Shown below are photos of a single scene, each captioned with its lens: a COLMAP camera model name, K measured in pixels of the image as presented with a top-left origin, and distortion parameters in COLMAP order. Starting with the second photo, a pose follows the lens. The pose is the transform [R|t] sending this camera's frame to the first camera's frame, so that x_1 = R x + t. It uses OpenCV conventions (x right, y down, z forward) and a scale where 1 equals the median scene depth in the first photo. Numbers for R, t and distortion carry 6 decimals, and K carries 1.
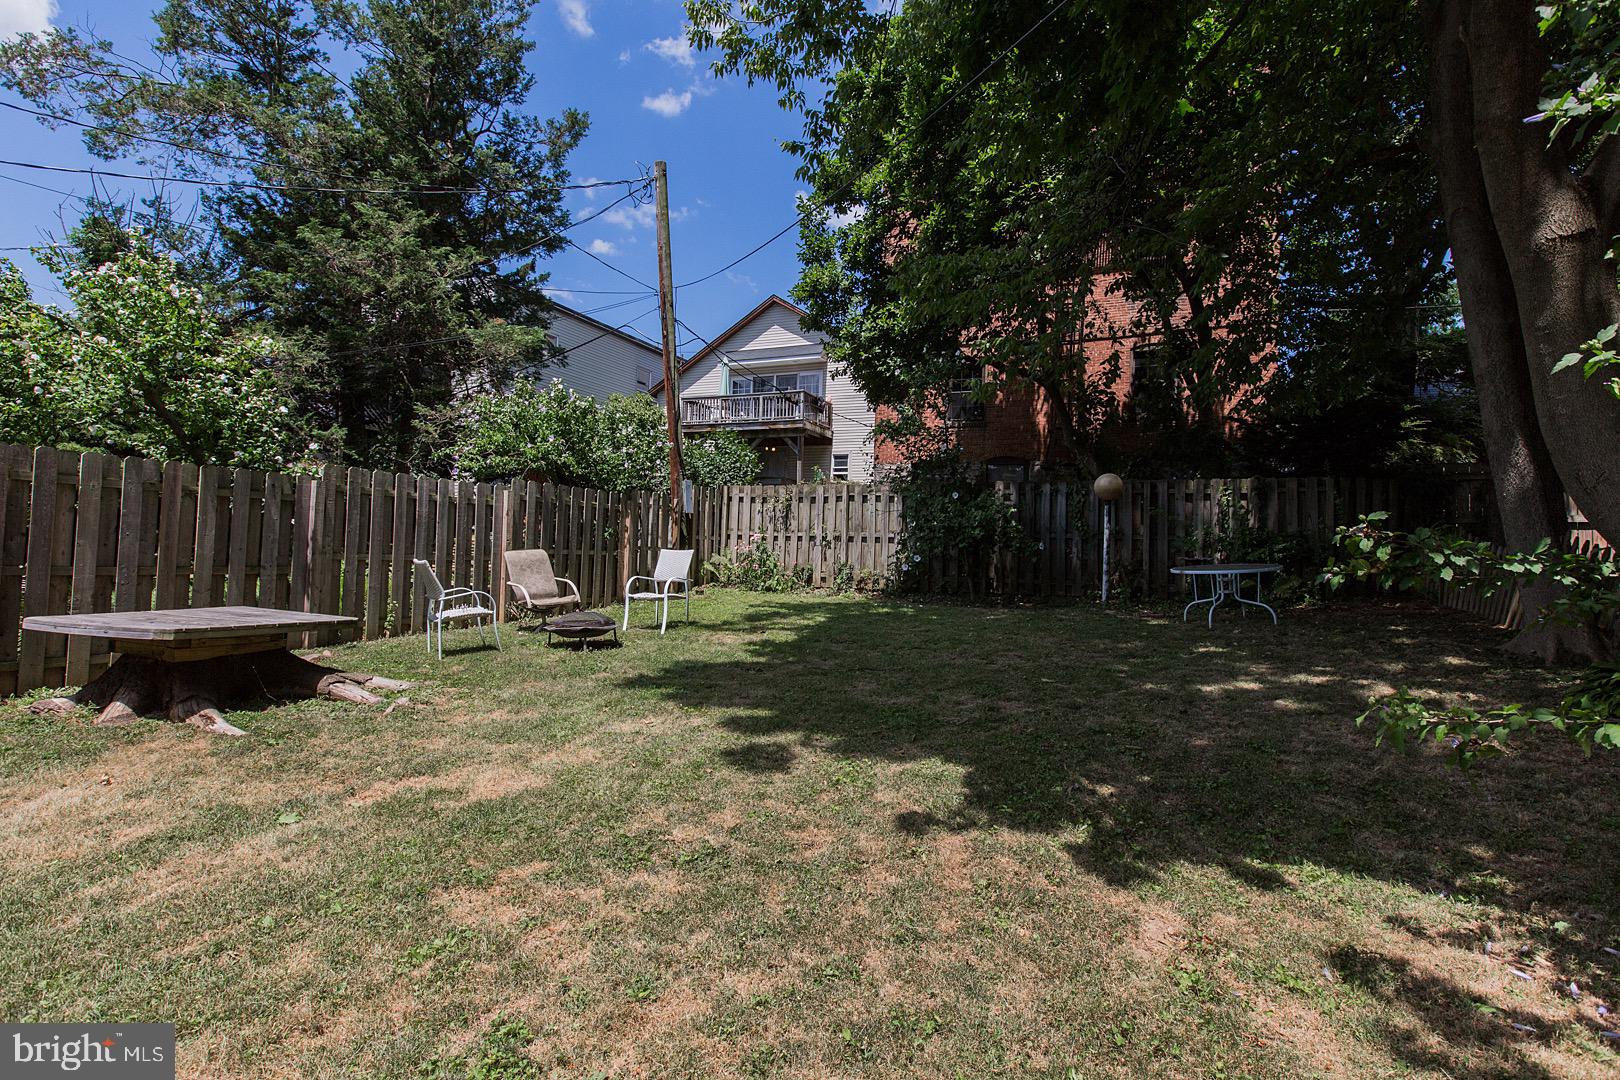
lens RADIAL K [[822.3, 0, 804.8], [0, 822.3, 519.7], [0, 0, 1]] dist [-0.002149, -0.002016]
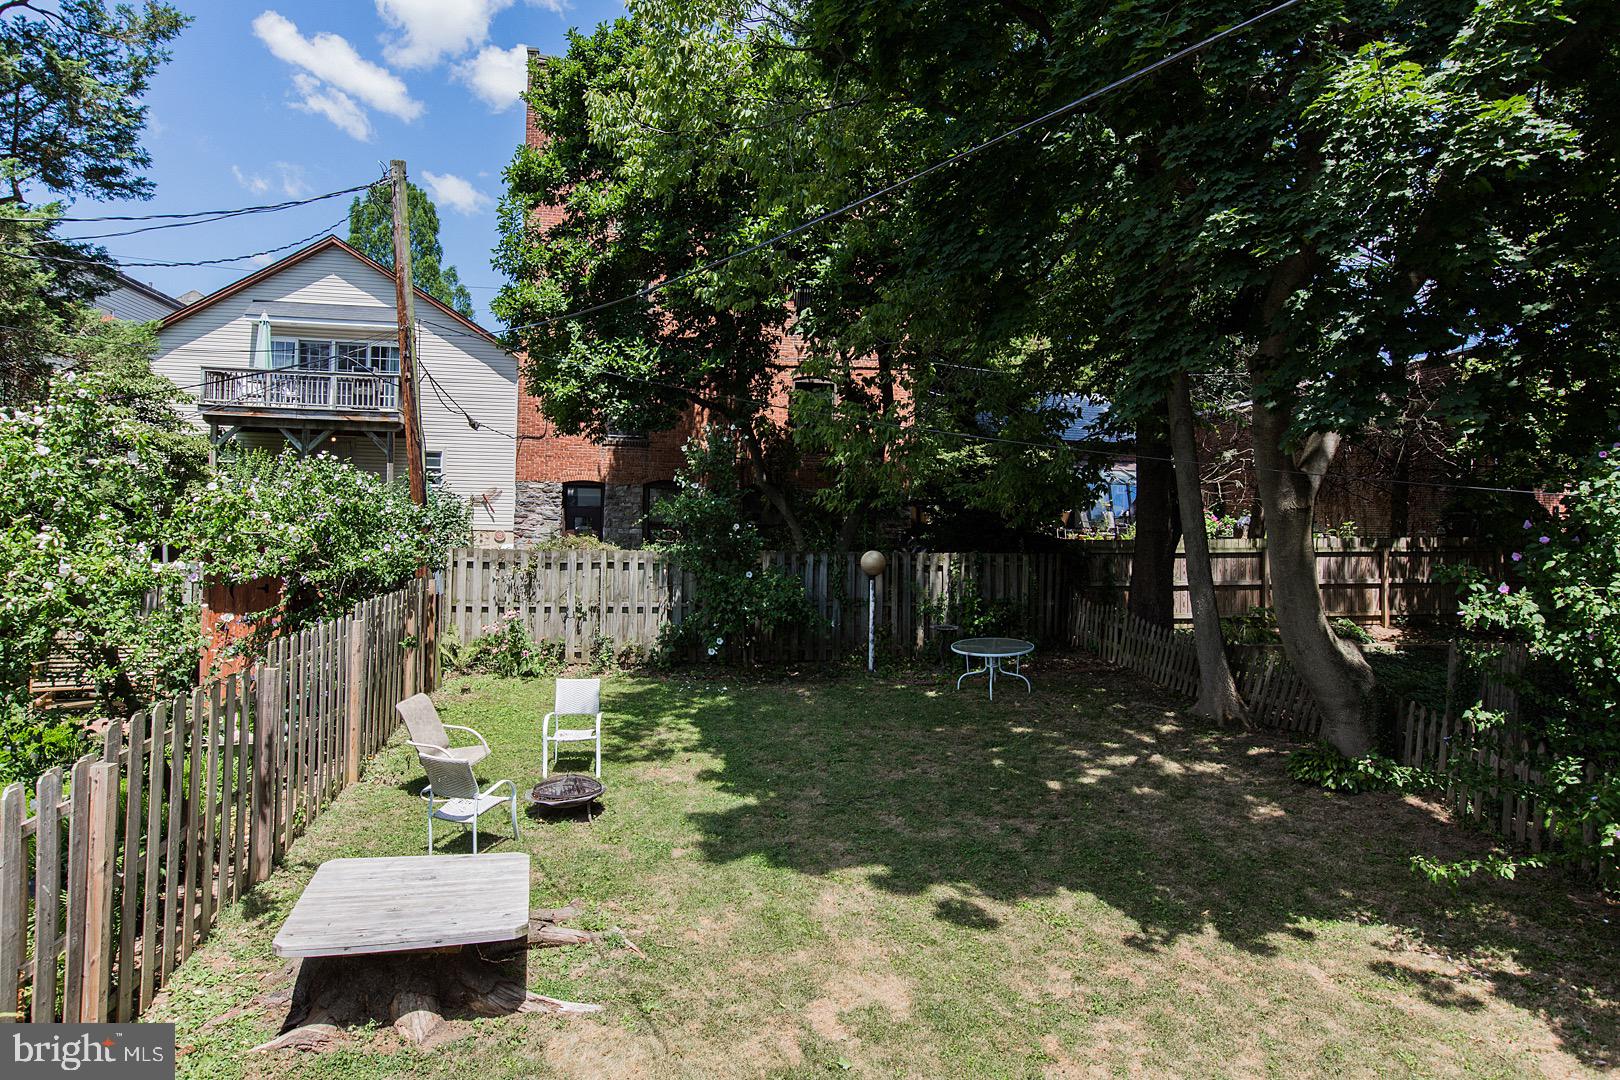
lens RADIAL K [[911.0, 0, 912.3], [0, 911.0, 519.0], [0, 0, 1]] dist [-0.000178, -0.000146]
pose [[0.828170, 0.019065, 0.560153, -0.239348], [-0.023402, 0.999726, 0.000573, -0.087366], [-0.559988, -0.013583, 0.828389, -0.041816]]
